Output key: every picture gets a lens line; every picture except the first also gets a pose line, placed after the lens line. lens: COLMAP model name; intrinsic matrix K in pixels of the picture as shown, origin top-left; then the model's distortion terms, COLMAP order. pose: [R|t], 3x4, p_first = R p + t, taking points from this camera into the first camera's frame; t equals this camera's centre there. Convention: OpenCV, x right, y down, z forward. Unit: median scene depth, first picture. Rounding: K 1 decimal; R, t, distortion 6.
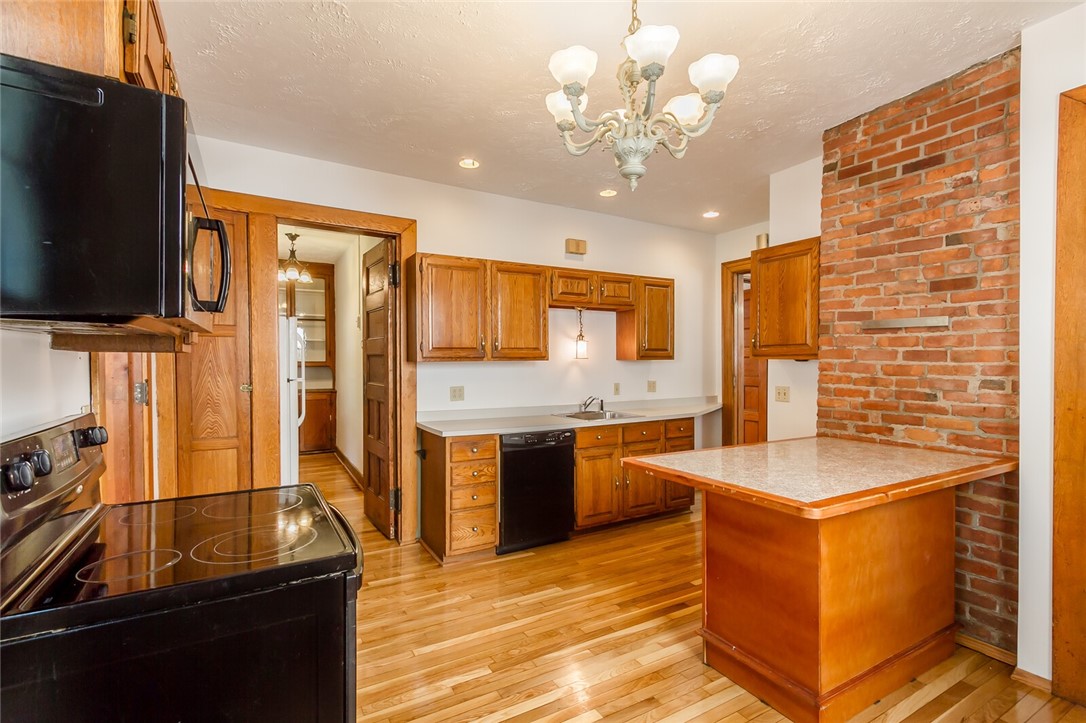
lens RADIAL K [[493.4, 0, 542.8], [0, 493.4, 363.5], [0, 0, 1]] dist [-0.002002, -0.000908]
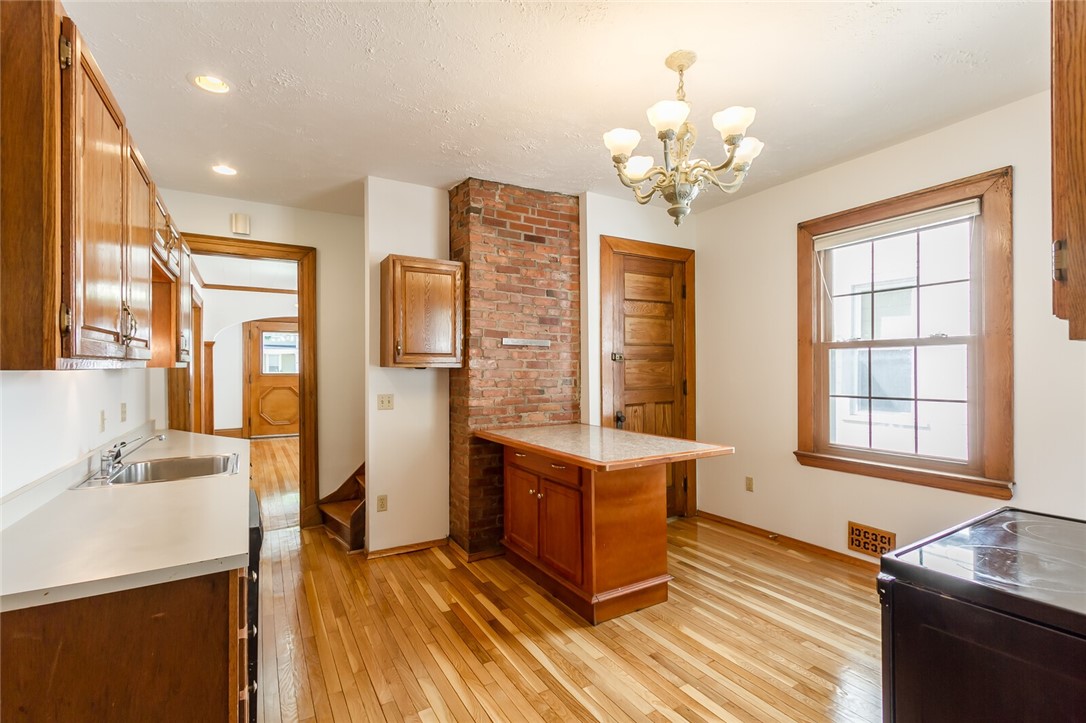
lens RADIAL K [[493.4, 0, 547.2], [0, 493.4, 365.7], [0, 0, 1]] dist [-0.002002, -0.000908]
pose [[-0.013601, 0.009099, 0.999866, -0.733021], [0.008764, 0.999921, -0.008980, 0.000178], [-0.999869, 0.008640, -0.013680, 0.970523]]
